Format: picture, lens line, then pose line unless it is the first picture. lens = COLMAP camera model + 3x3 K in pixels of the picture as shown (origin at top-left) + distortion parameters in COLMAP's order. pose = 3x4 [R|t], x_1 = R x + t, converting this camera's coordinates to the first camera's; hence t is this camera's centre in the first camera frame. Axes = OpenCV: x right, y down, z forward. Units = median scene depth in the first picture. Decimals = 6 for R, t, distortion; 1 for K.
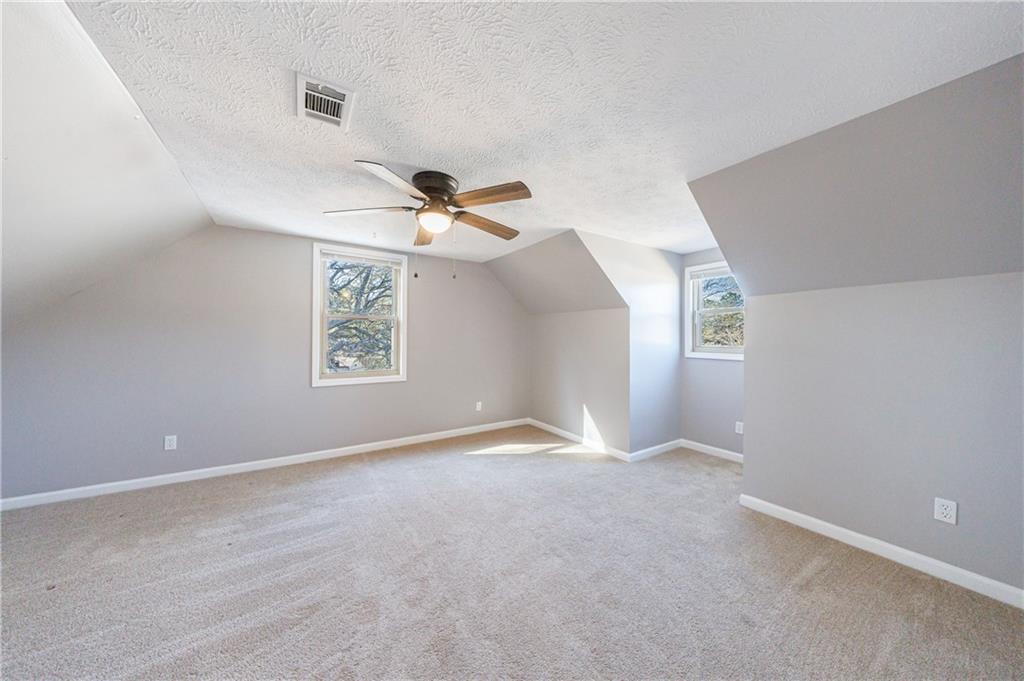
lens RADIAL K [[335.6, 0, 512.0], [0, 335.6, 340.5], [0, 0, 1]] dist [0.018232, -0.011248]
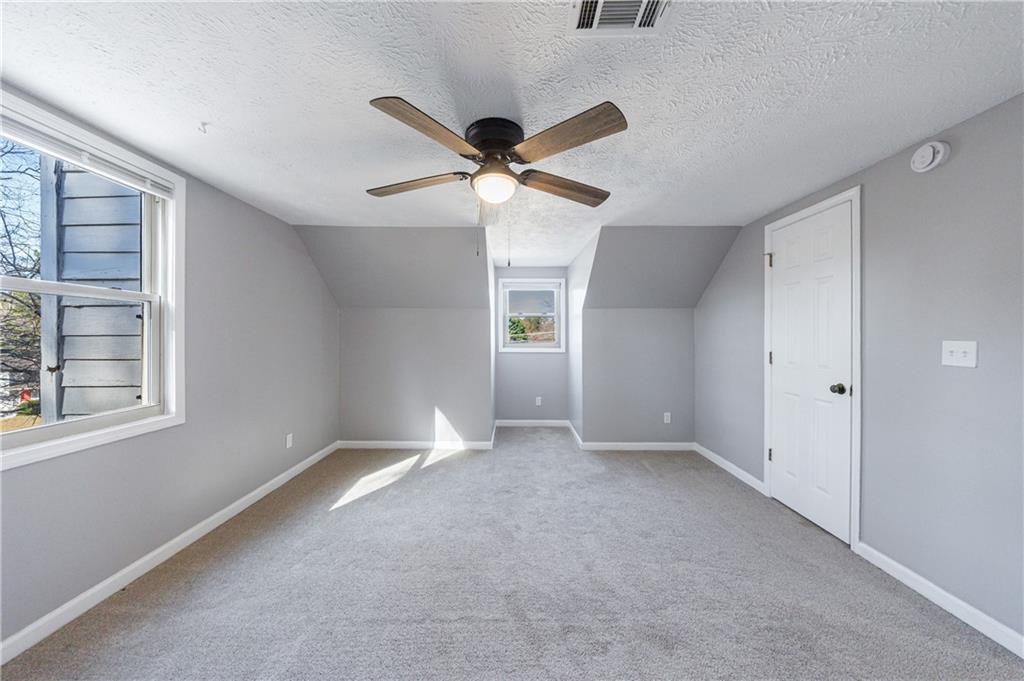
lens RADIAL K [[335.6, 0, 512.0], [0, 335.6, 340.5], [0, 0, 1]] dist [0.018232, -0.011248]
pose [[0.548856, -0.015555, 0.835772, -0.516097], [0.009073, 0.999879, 0.012652, -0.008438], [-0.835867, 0.000639, 0.548931, 0.330865]]
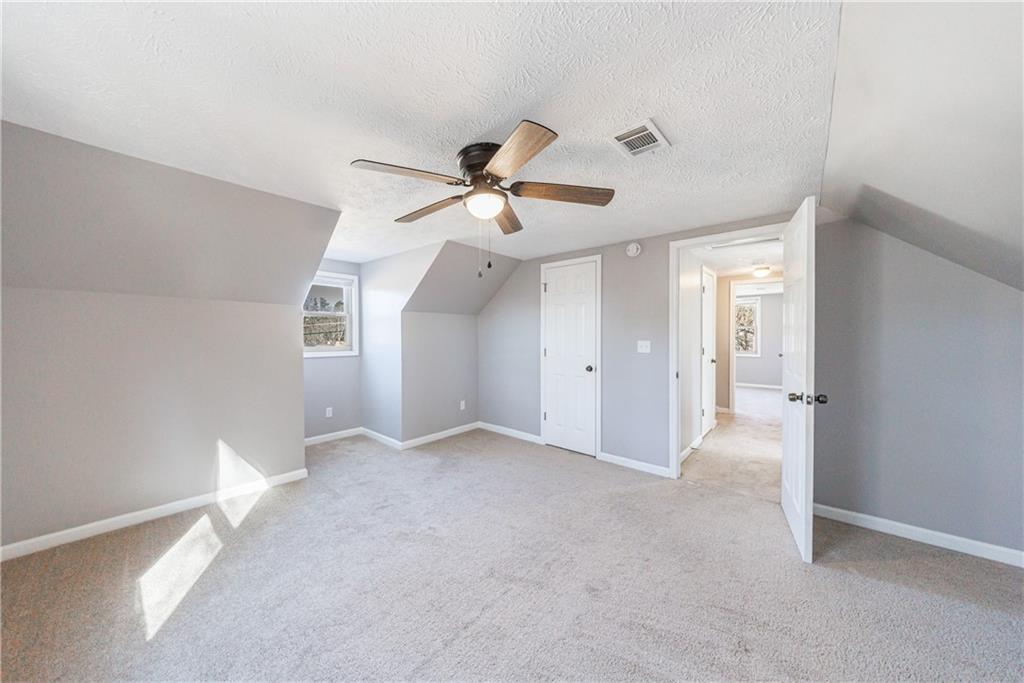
lens RADIAL K [[343.2, 0, 486.3], [0, 343.2, 340.3], [0, 0, 1]] dist [-0.000006, -0.000170]
pose [[-0.242564, -0.020073, 0.969928, -0.640662], [0.007368, 0.999719, 0.022532, -0.022496], [-0.970107, 0.012612, -0.242348, 0.730386]]
